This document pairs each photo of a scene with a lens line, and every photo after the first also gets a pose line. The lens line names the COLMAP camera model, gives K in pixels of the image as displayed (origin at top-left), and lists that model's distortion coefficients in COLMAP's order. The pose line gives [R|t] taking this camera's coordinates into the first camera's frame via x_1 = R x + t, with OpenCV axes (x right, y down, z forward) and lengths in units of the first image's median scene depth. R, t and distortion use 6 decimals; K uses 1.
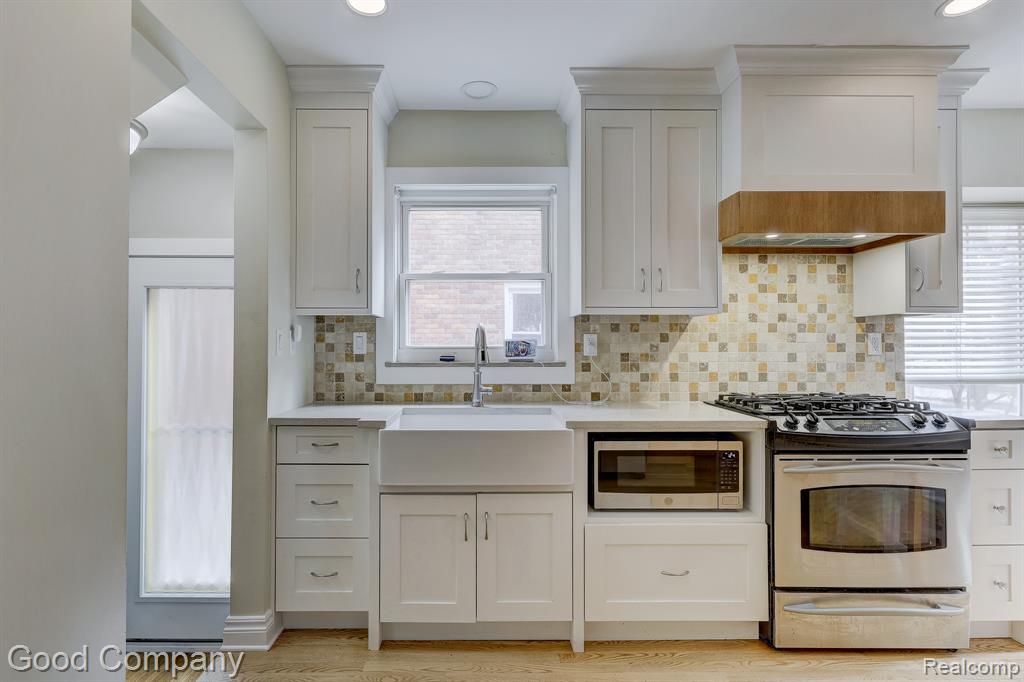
lens RADIAL K [[488.2, 0, 507.1], [0, 488.2, 343.1], [0, 0, 1]] dist [-0.004111, 0.003464]
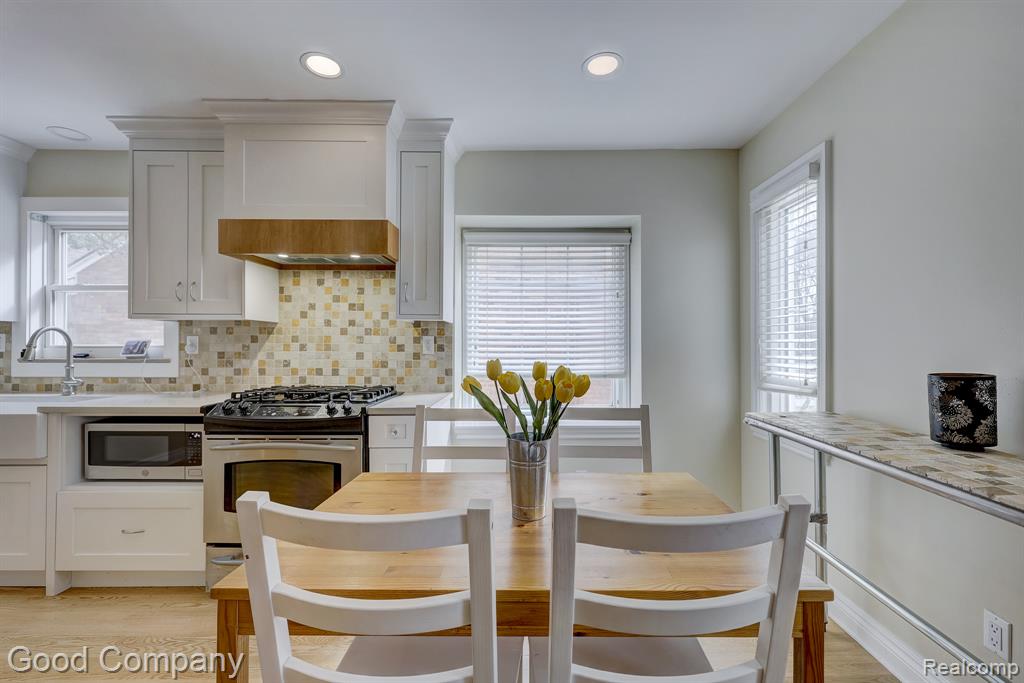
lens RADIAL K [[423.1, 0, 524.8], [0, 423.1, 344.7], [0, 0, 1]] dist [0.008279, -0.000701]
pose [[0.999960, 0.003655, -0.008181, 1.001429], [-0.003628, 0.999988, 0.003228, -0.003166], [0.008193, -0.003198, 0.999961, -0.045666]]
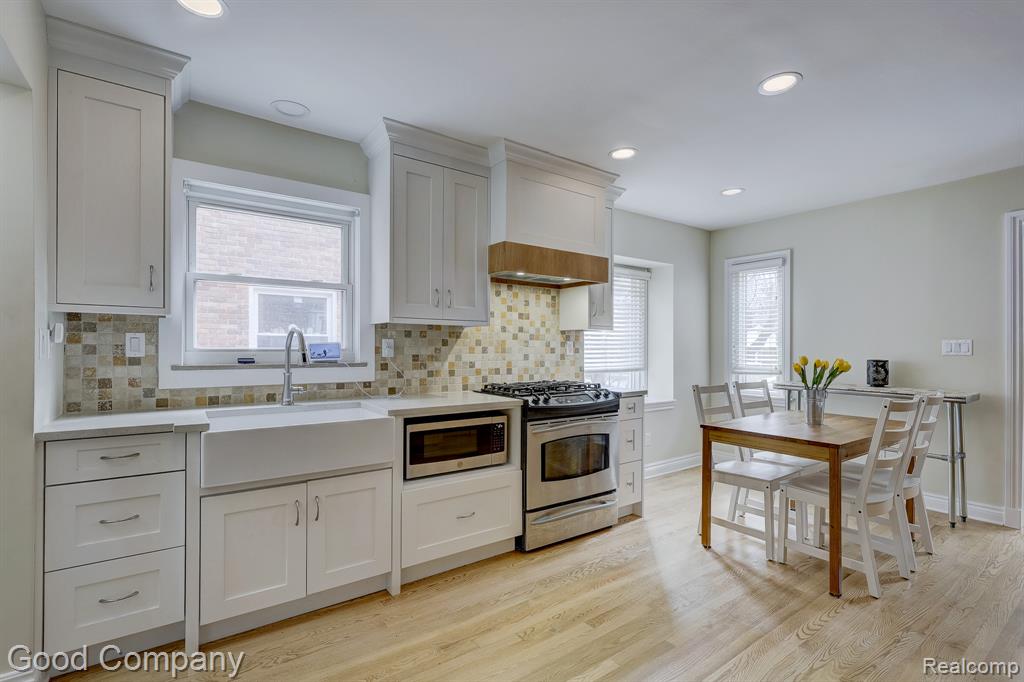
lens RADIAL K [[443.9, 0, 515.7], [0, 443.9, 350.3], [0, 0, 1]] dist [0.003750, -0.000636]
pose [[0.832739, 0.001570, 0.553664, -0.172453], [-0.008032, 0.999925, 0.009245, -0.003093], [-0.553607, -0.012146, 0.832689, -0.081489]]
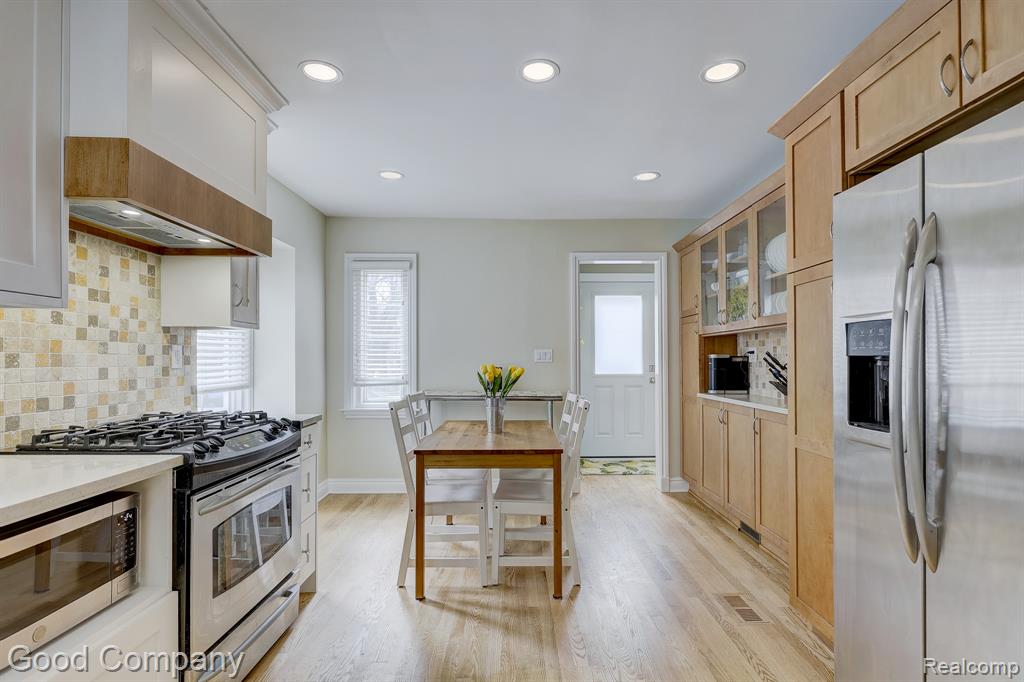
lens RADIAL K [[502.1, 0, 507.7], [0, 502.1, 354.1], [0, 0, 1]] dist [-0.014119, 0.003088]
pose [[0.022774, 0.010203, 0.999689, -0.183085], [-0.006665, 0.999927, -0.010054, 0.002461], [-0.999718, -0.006434, 0.022840, 0.347632]]
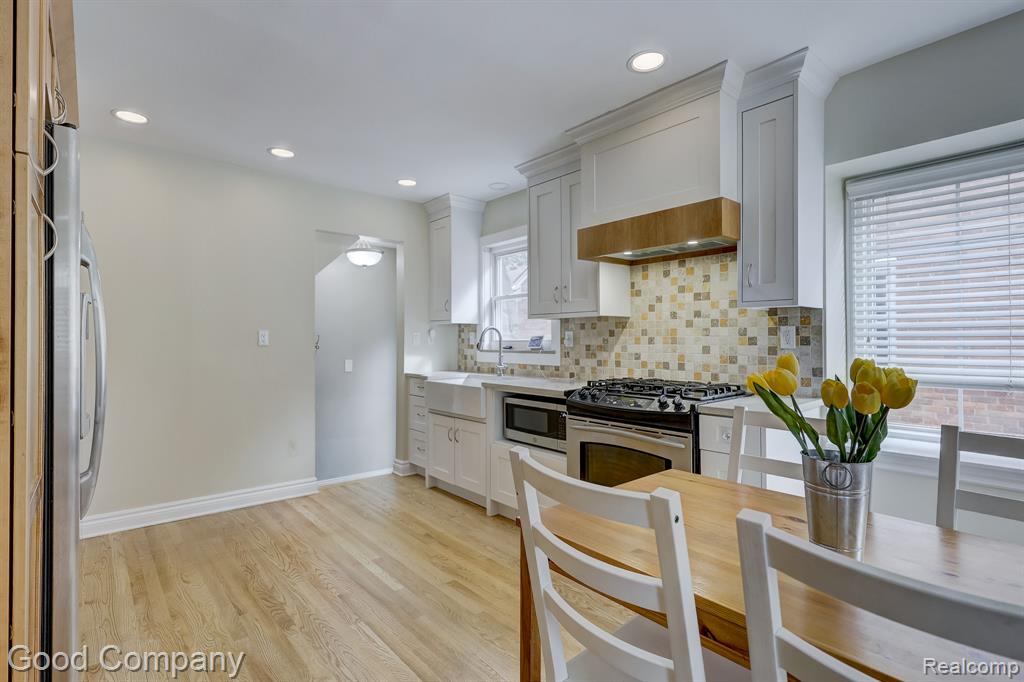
lens RADIAL K [[488.2, 0, 503.2], [0, 488.2, 339.0], [0, 0, 1]] dist [-0.004111, 0.003464]
pose [[0.641443, -0.003011, -0.767165, 1.134799], [0.008186, 0.999962, 0.002920, -0.001974], [0.767127, -0.008153, 0.641444, -0.055465]]
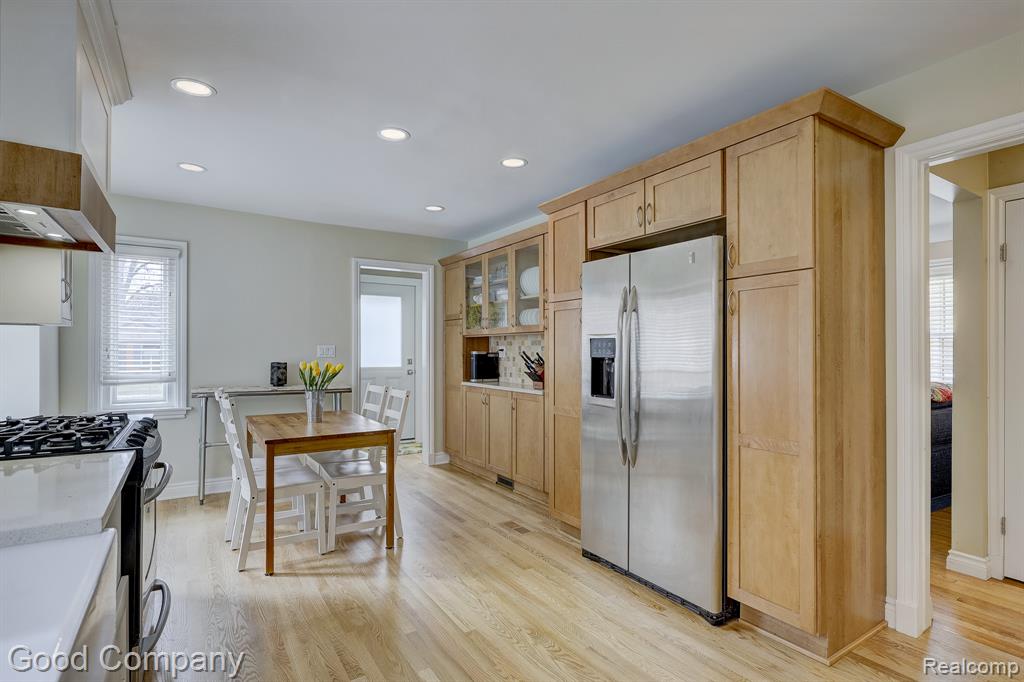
lens RADIAL K [[515.8, 0, 510.0], [0, 515.8, 346.2], [0, 0, 1]] dist [-0.011974, -0.000121]
pose [[-0.524370, 0.005024, 0.851476, -0.417120], [-0.009534, 0.999885, -0.011772, -0.012713], [-0.851437, -0.014291, -0.524262, 0.676417]]
